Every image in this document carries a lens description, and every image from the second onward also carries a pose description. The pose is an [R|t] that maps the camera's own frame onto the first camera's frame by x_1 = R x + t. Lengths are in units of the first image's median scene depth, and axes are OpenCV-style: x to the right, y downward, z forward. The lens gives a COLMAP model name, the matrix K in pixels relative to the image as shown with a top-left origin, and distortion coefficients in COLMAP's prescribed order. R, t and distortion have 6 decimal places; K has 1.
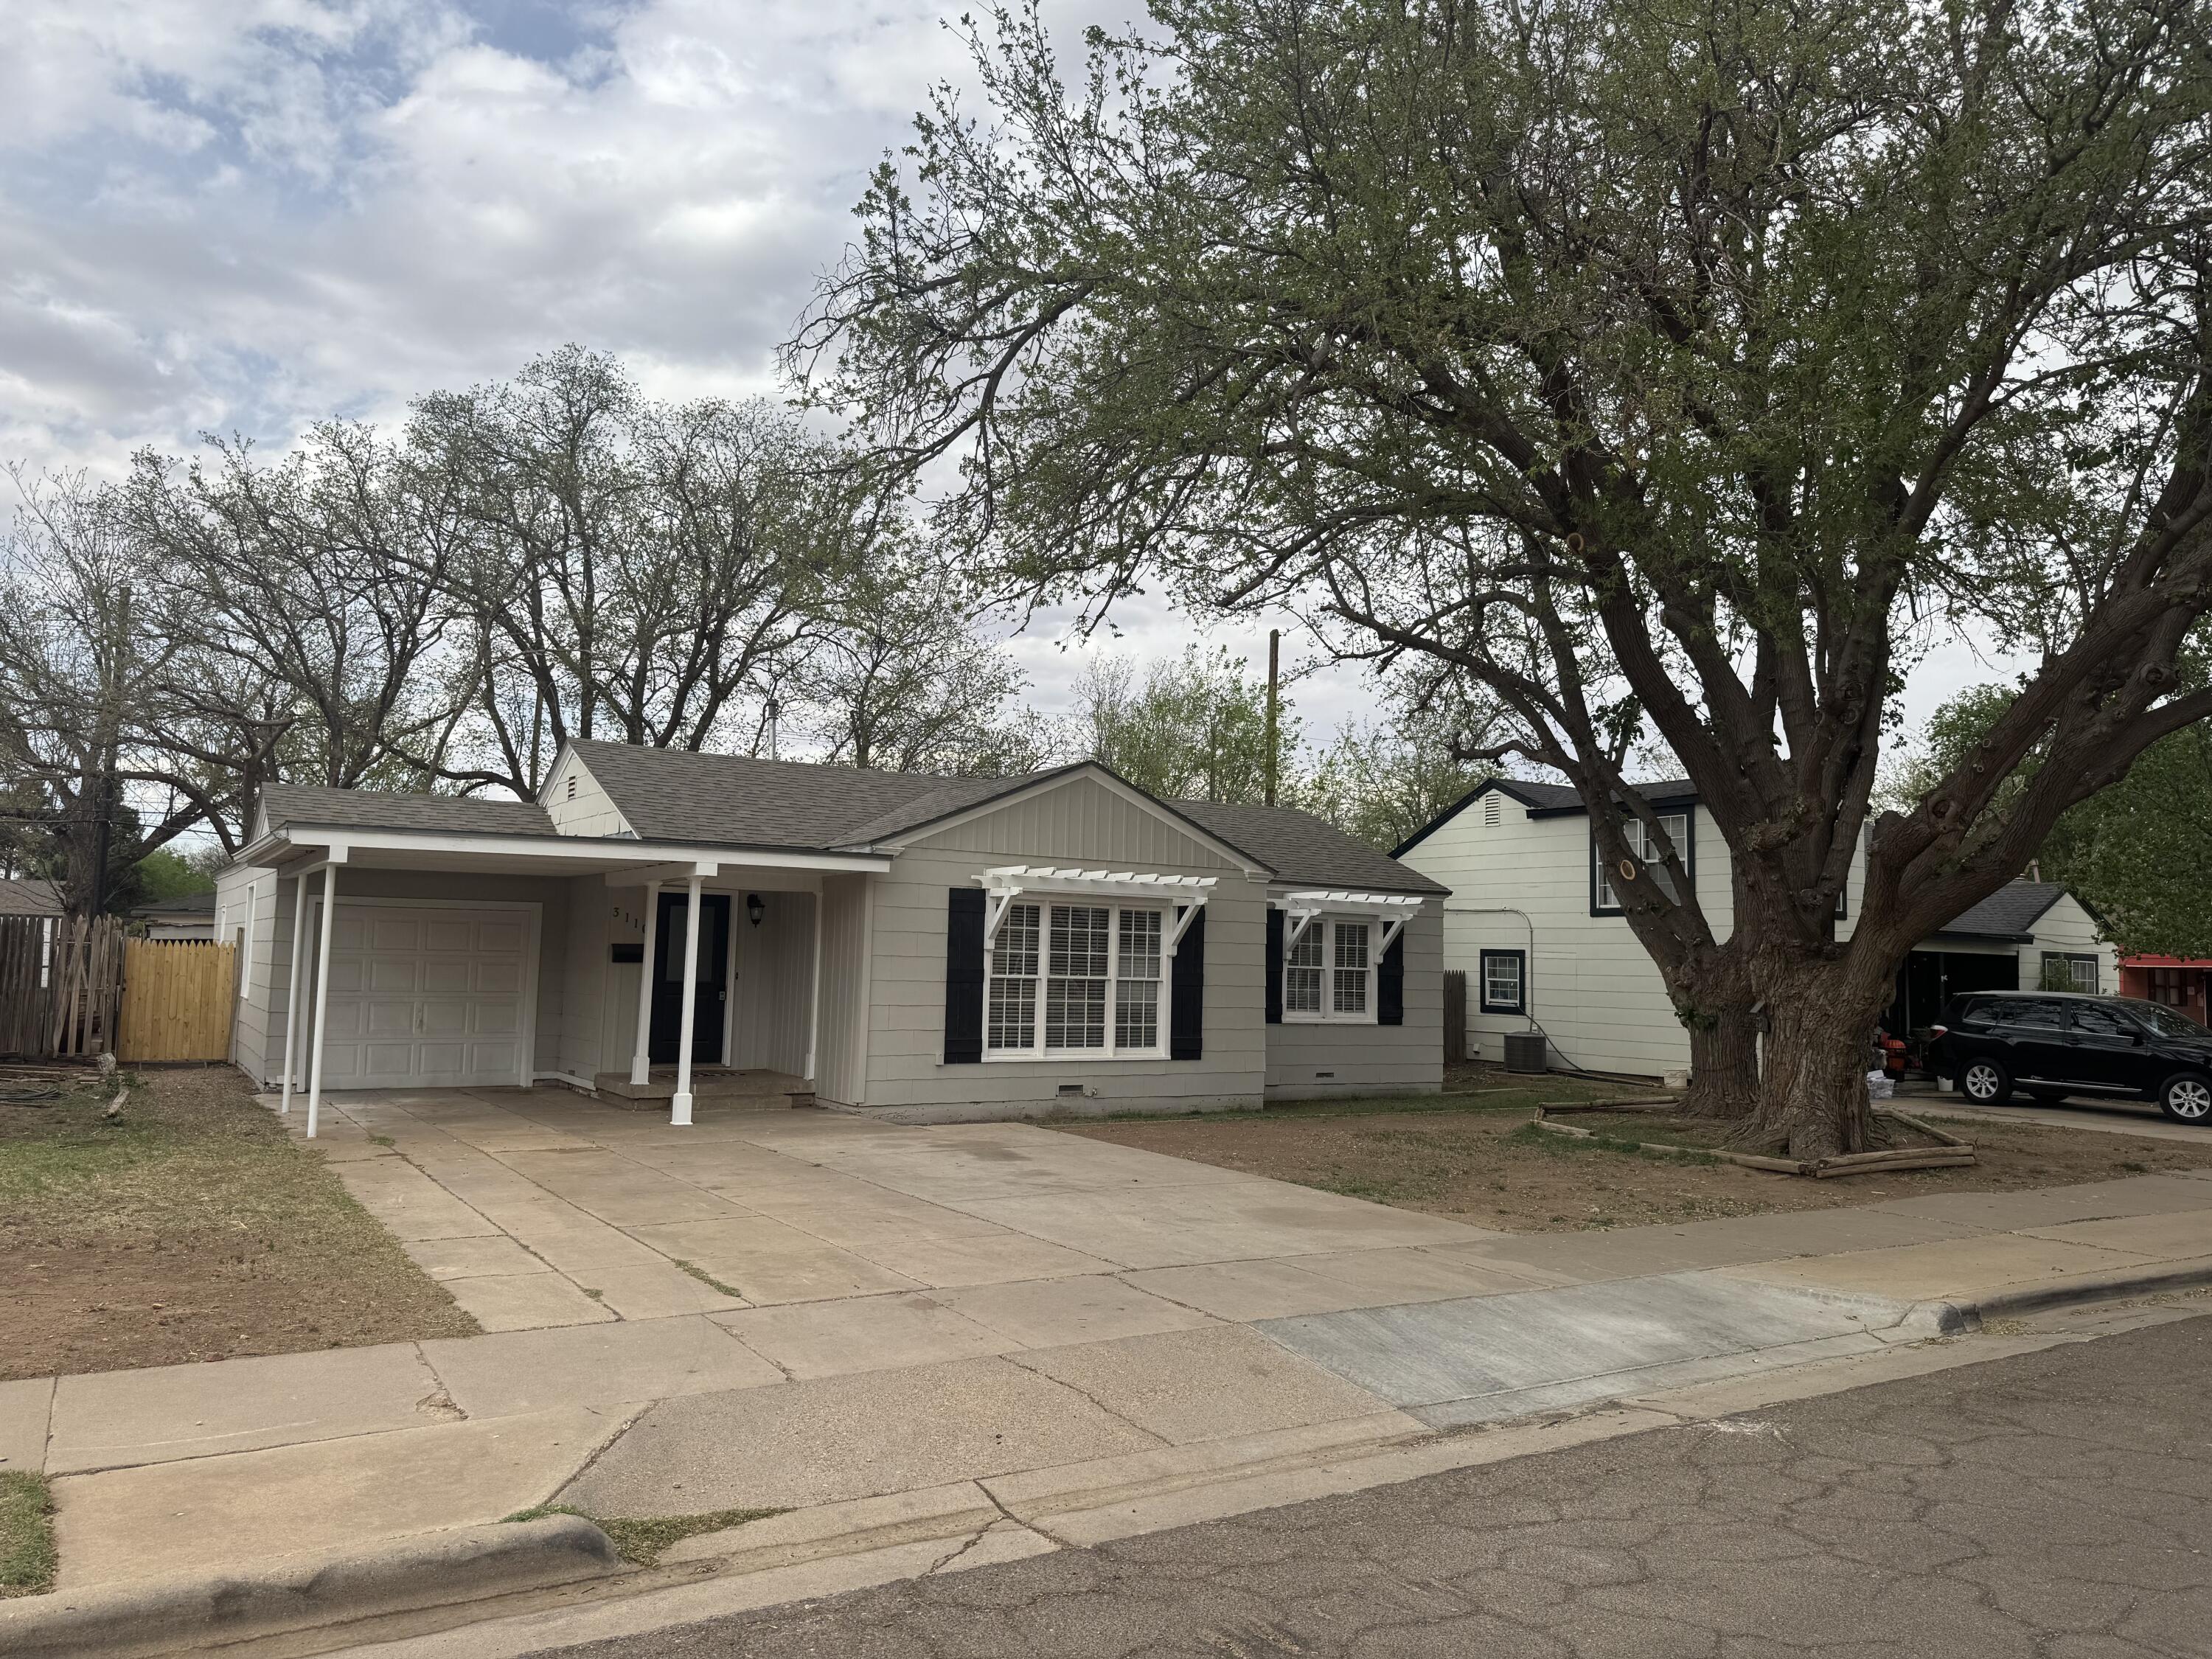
lens RADIAL K [[1551.8, 0, 1110.9], [0, 1551.8, 834.2], [0, 0, 1]] dist [0.155936, -0.394191]
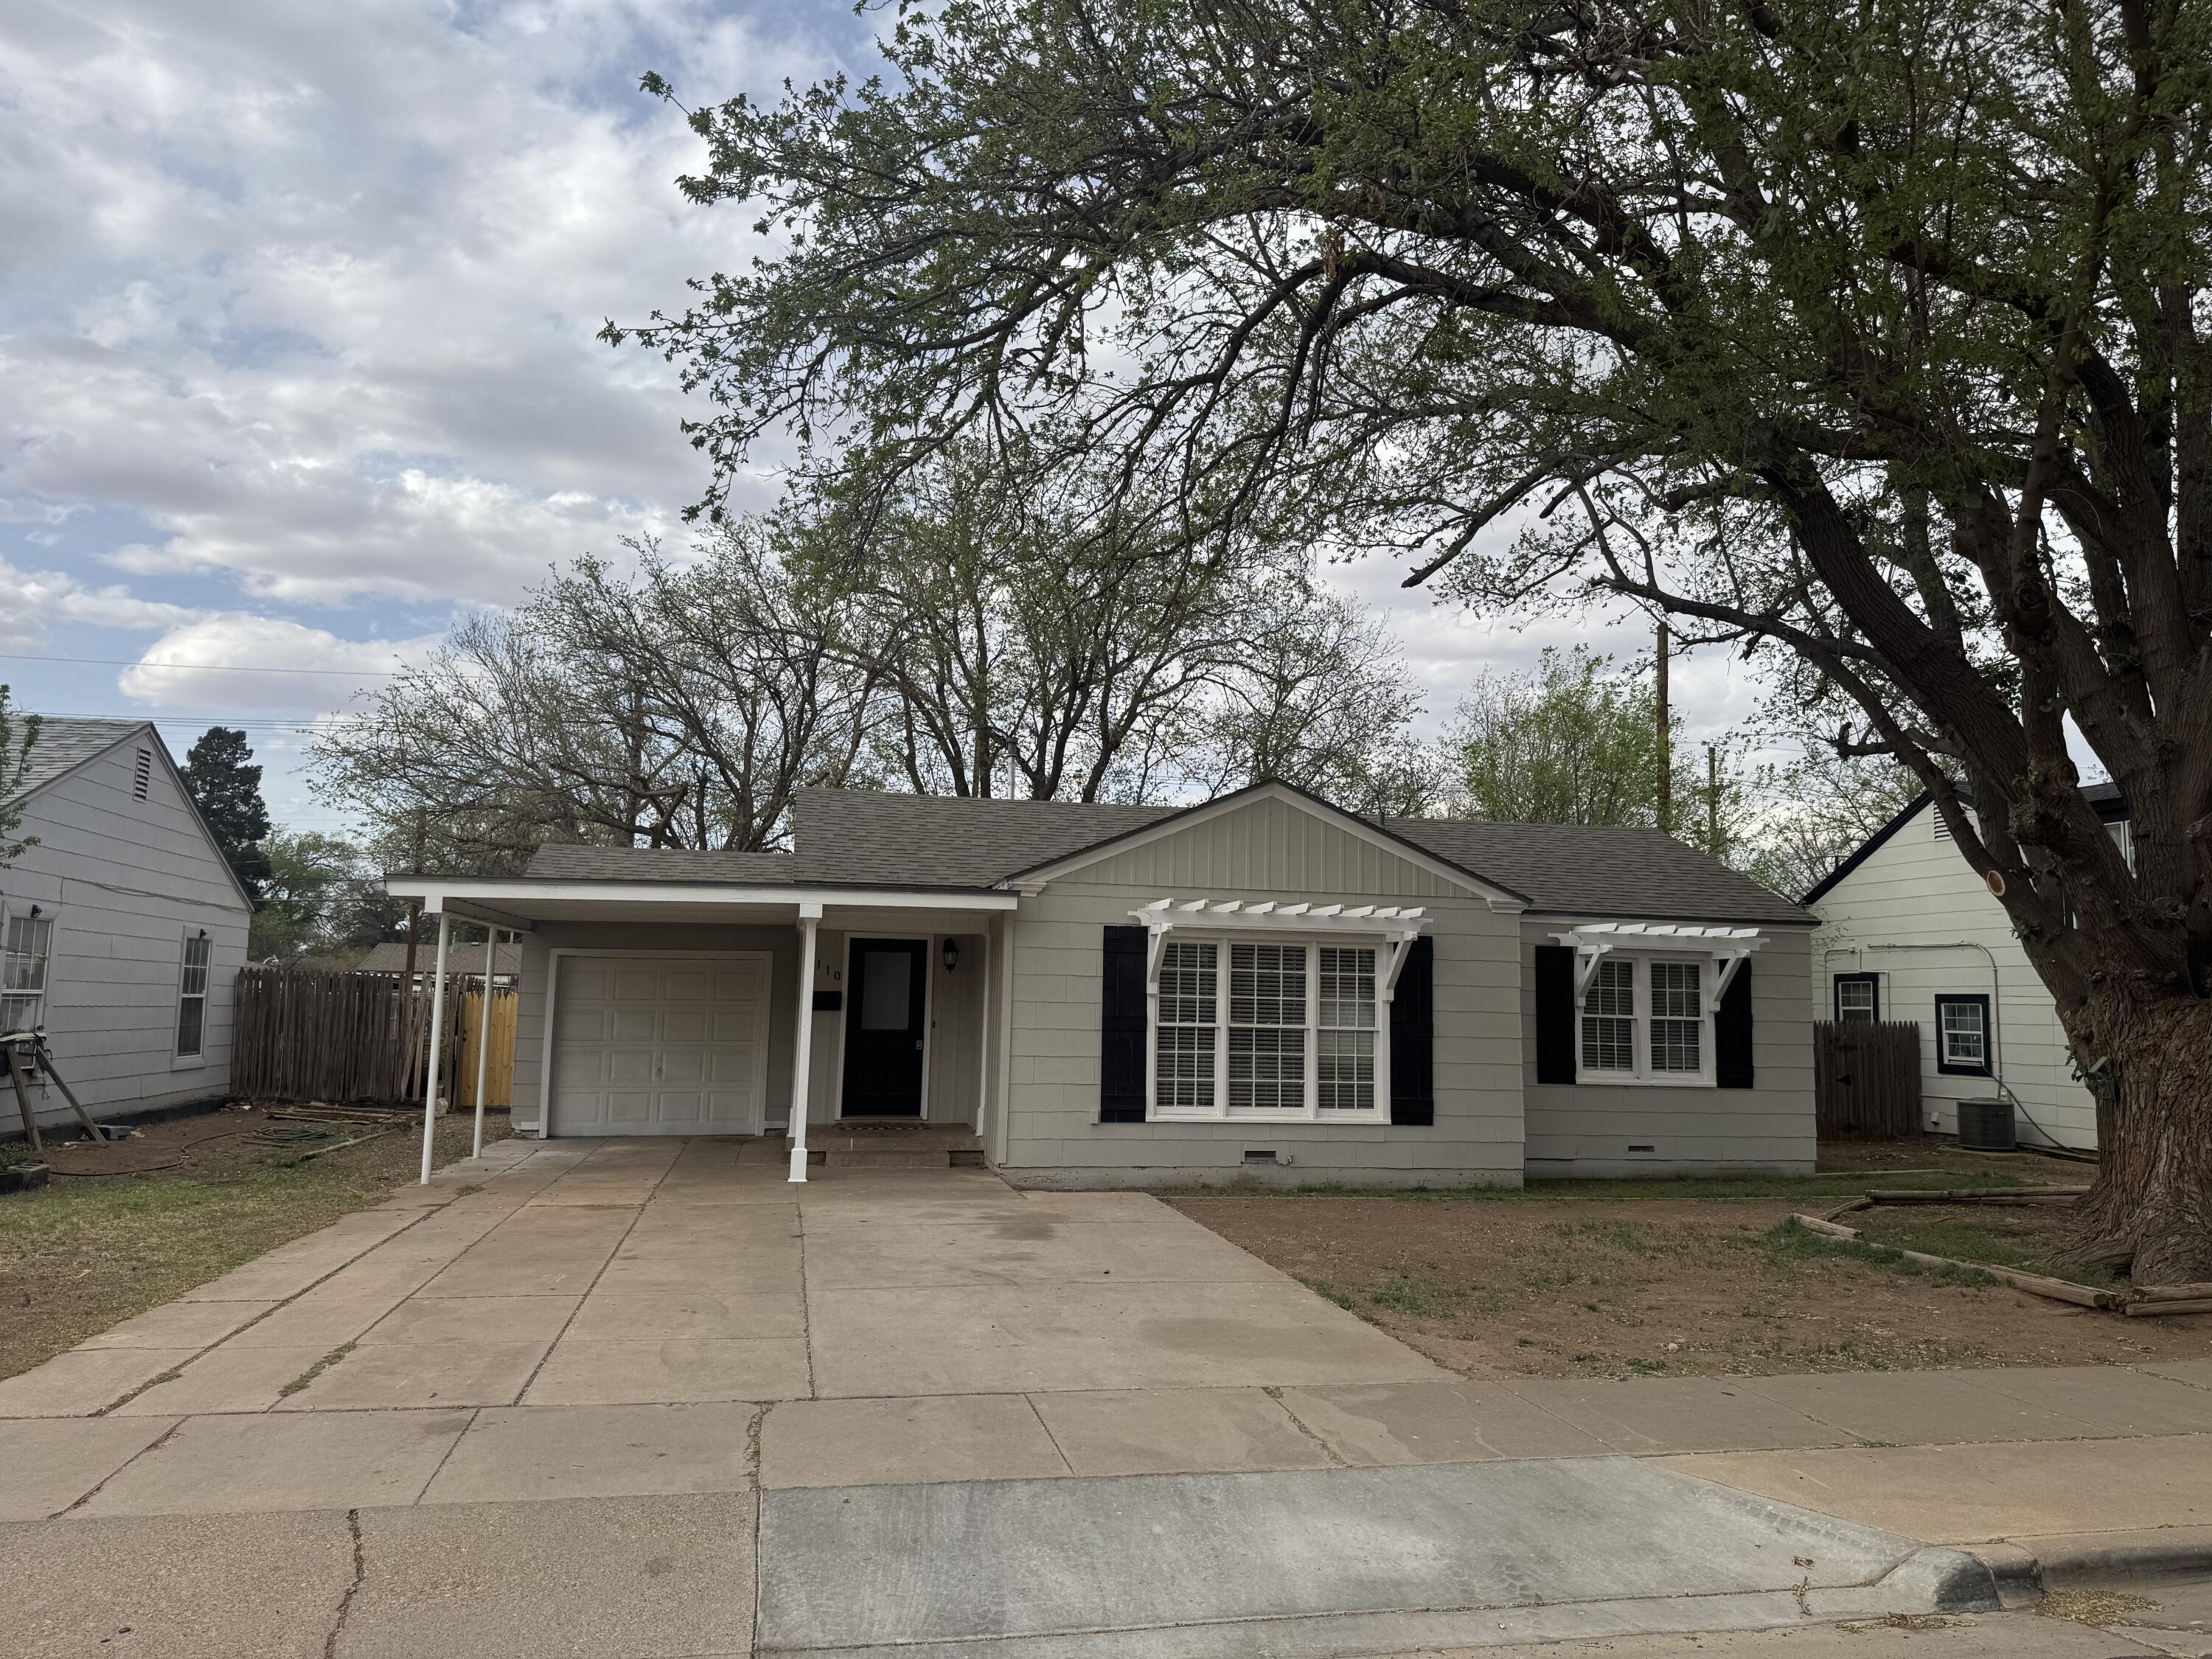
lens RADIAL K [[1573.0, 0, 1118.8], [0, 1573.0, 799.8], [0, 0, 1]] dist [0.068743, -0.084718]
pose [[0.933551, -0.052194, -0.354624, 0.218758], [0.031811, 0.997502, -0.063073, 0.018477], [0.357030, 0.047601, 0.932879, 0.138536]]
